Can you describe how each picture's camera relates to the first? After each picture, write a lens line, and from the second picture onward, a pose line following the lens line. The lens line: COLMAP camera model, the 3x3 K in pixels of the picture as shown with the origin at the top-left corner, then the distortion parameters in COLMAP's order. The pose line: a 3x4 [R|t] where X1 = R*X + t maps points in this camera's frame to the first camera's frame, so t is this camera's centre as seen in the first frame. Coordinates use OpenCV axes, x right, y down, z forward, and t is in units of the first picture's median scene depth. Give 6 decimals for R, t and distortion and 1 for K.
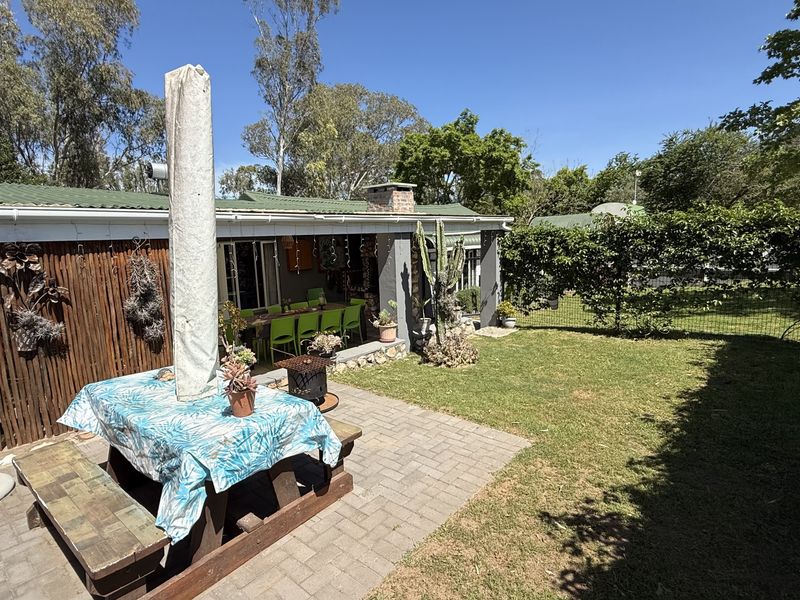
lens RADIAL K [[422.9, 0, 397.0], [0, 422.9, 300.6], [0, 0, 1]] dist [-0.001457, -0.000710]
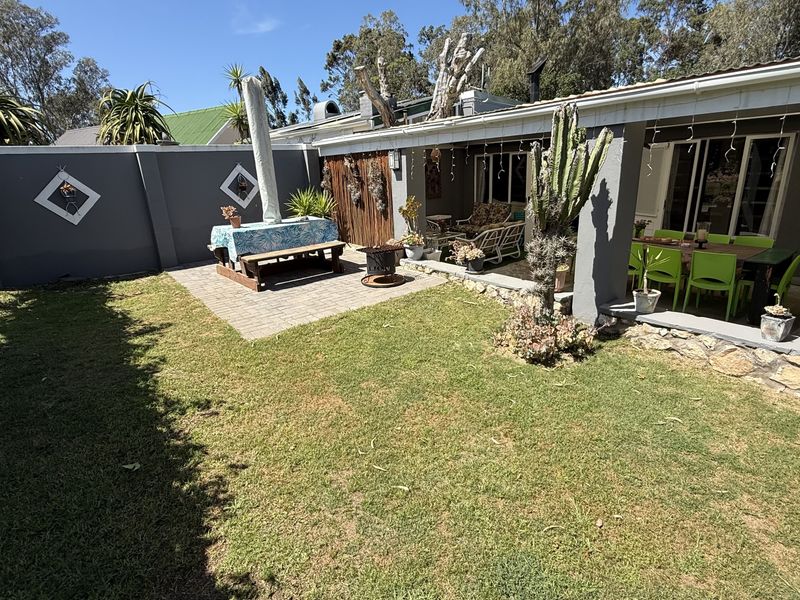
lens RADIAL K [[422.9, 0, 400.3], [0, 422.9, 300.4], [0, 0, 1]] dist [-0.001457, -0.000710]
pose [[-0.190655, 0.334197, -0.923019, 1.274893], [-0.096714, 0.929297, 0.356447, -0.218009], [0.976881, 0.157227, -0.144853, 1.564728]]
